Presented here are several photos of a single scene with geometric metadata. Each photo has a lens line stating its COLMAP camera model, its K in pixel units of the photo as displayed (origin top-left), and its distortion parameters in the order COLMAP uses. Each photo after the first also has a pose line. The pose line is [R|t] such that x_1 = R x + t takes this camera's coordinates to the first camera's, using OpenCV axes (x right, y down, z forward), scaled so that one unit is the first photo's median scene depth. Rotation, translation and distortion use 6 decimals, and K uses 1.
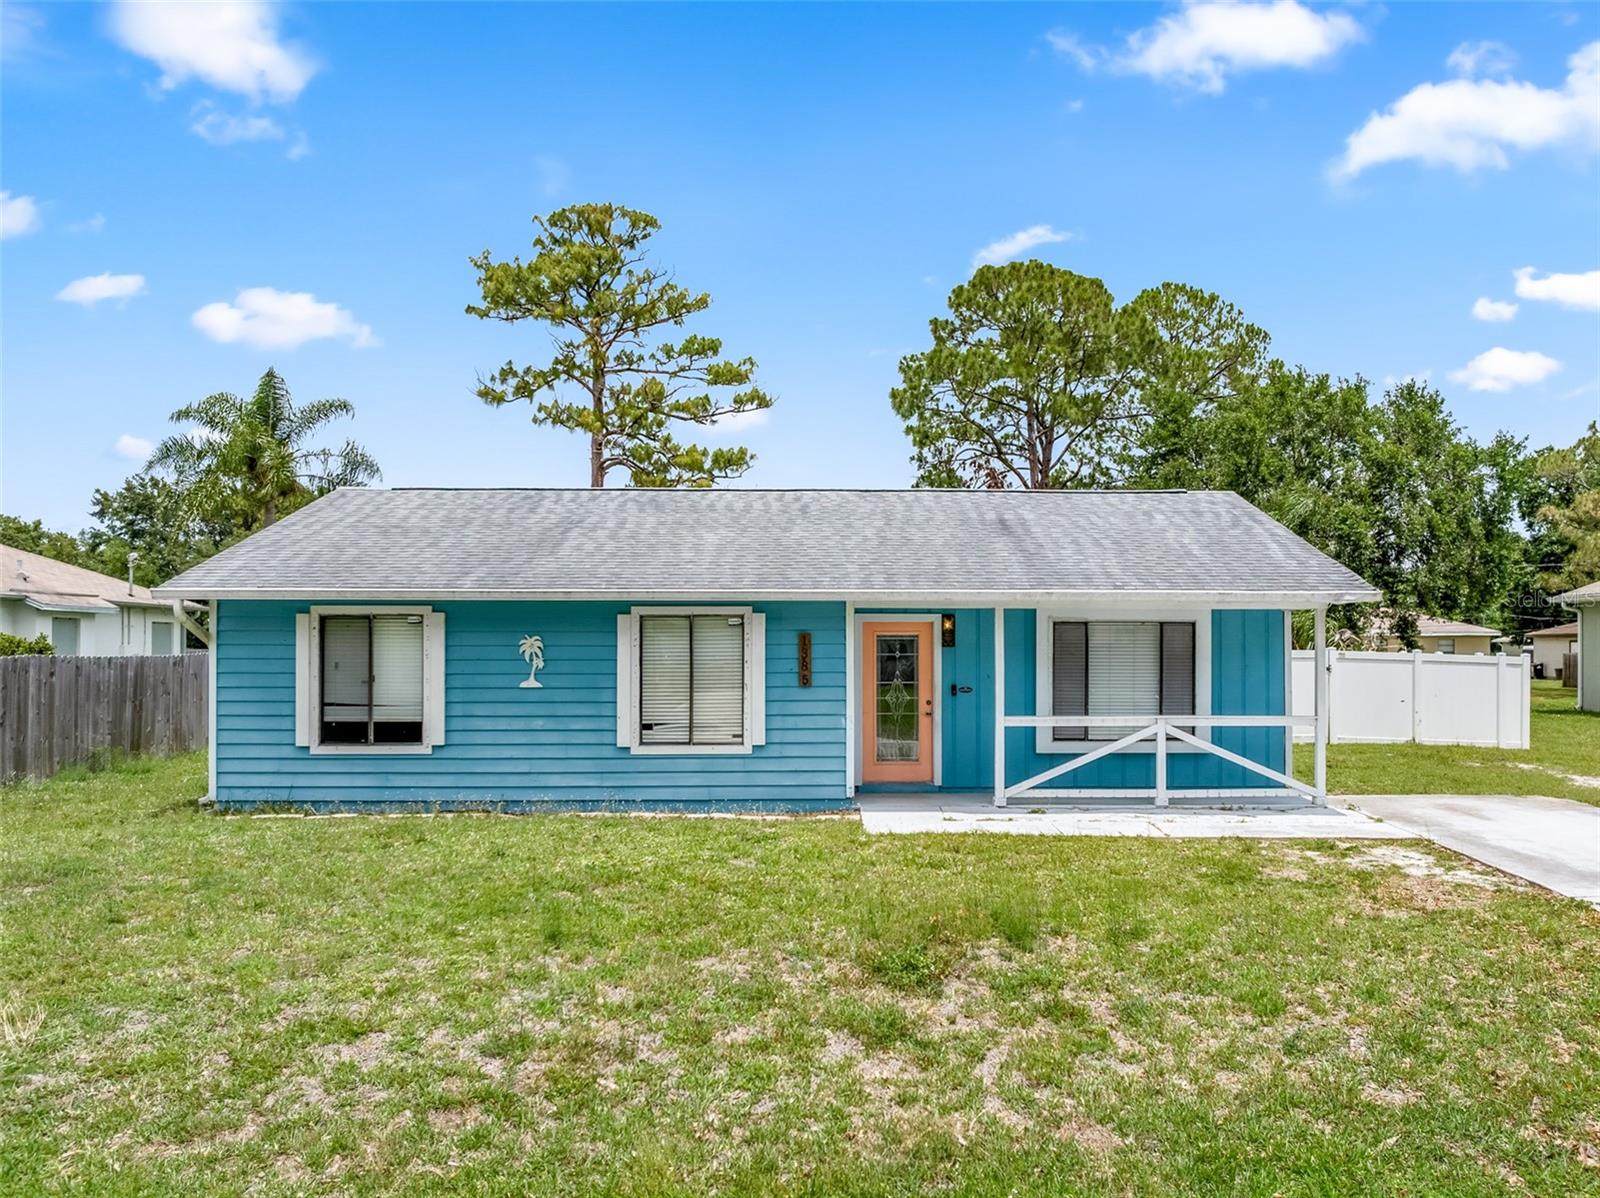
lens RADIAL K [[1274.0, 0, 870.9], [0, 1274.0, 648.1], [0, 0, 1]] dist [-0.042454, 0.003966]
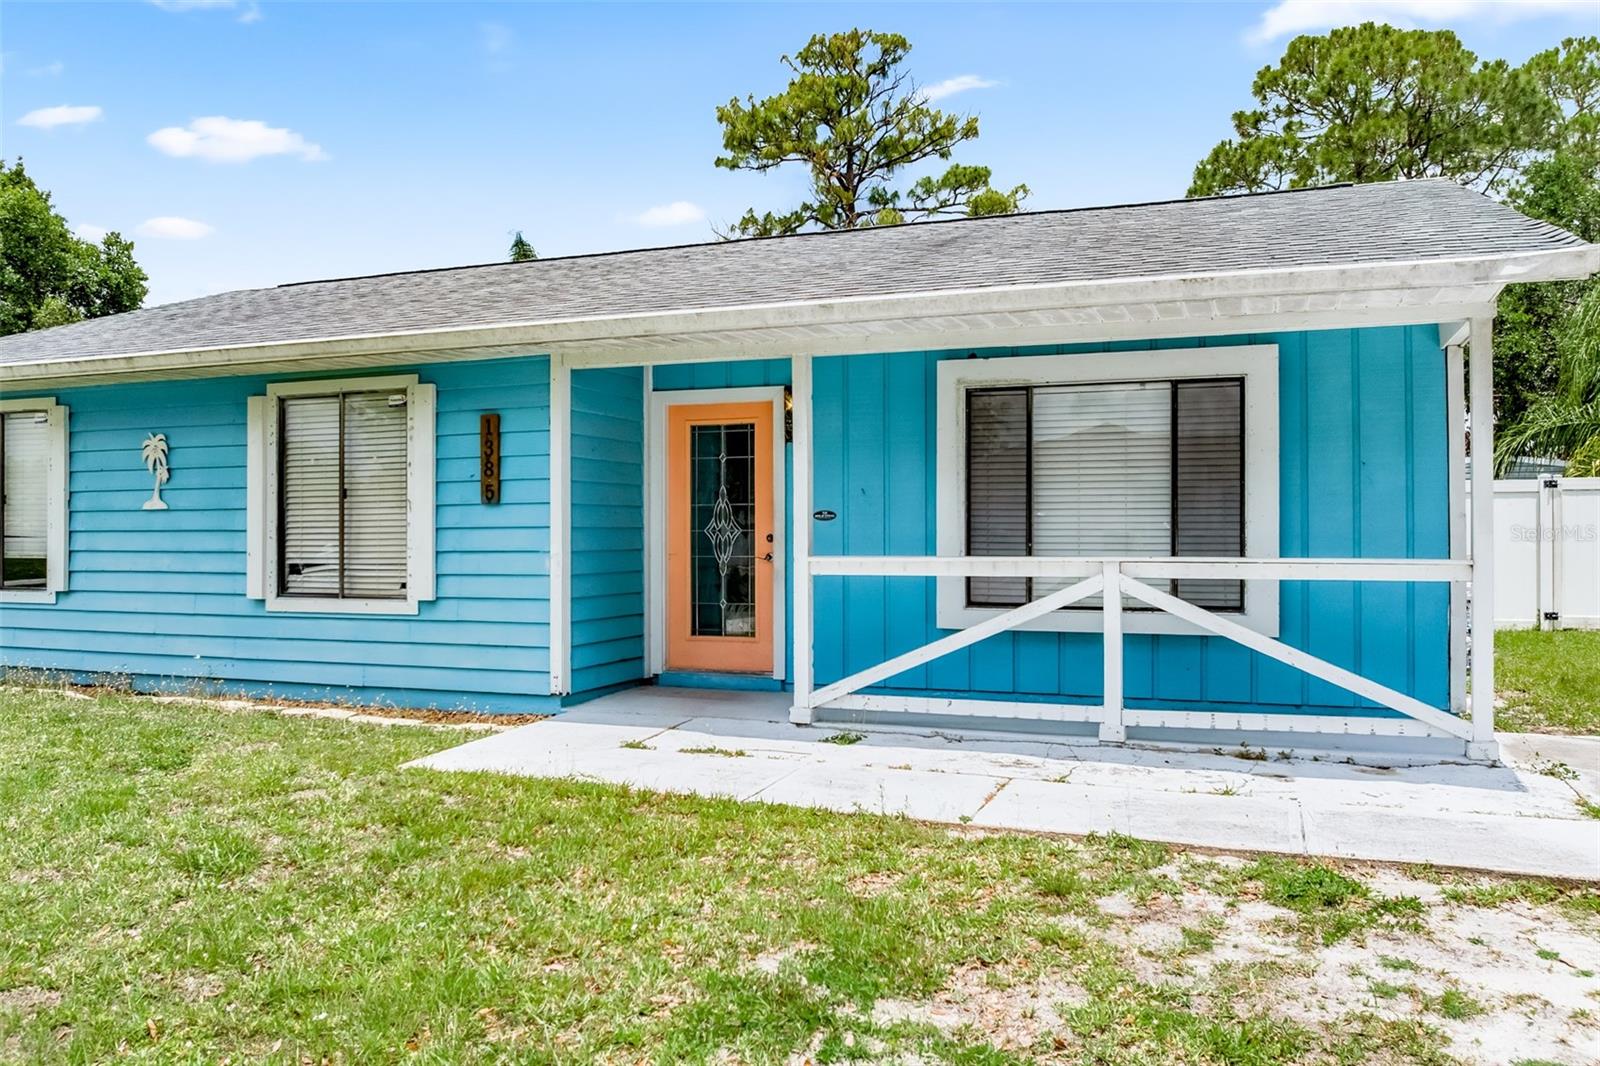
lens RADIAL K [[1226.5, 0, 800.0], [0, 1226.5, 533.0], [0, 0, 1]] dist [-0.042750, -0.003073]
pose [[0.921499, -0.003104, -0.388367, 0.303668], [0.003153, 0.999995, -0.000512, 0.044631], [0.388367, -0.000753, 0.921504, 0.527443]]
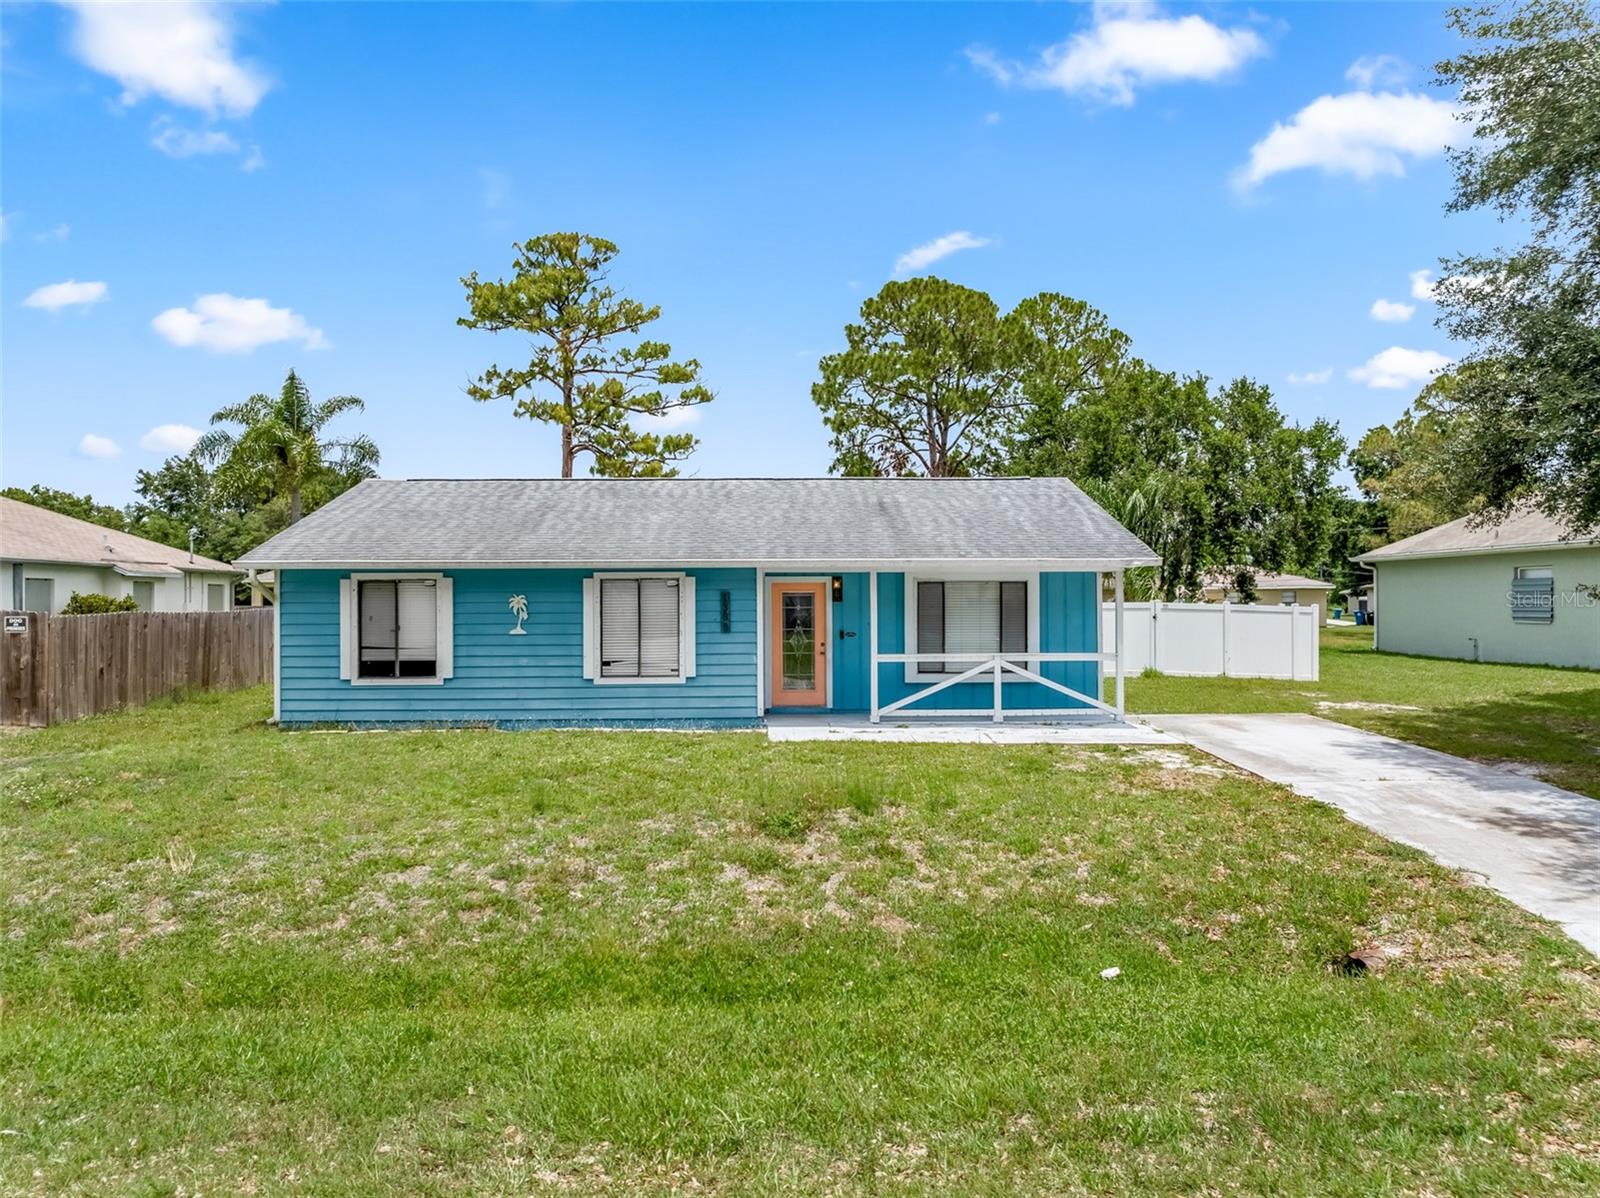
lens RADIAL K [[1116.9, 0, 800.0], [0, 1116.9, 599.0], [0, 0, 1]] dist [-0.039388, -0.002537]
pose [[0.999963, -0.005194, -0.006908, 0.033190], [0.005178, 0.999984, -0.002240, -0.001430], [0.006920, 0.002204, 0.999974, -0.154673]]
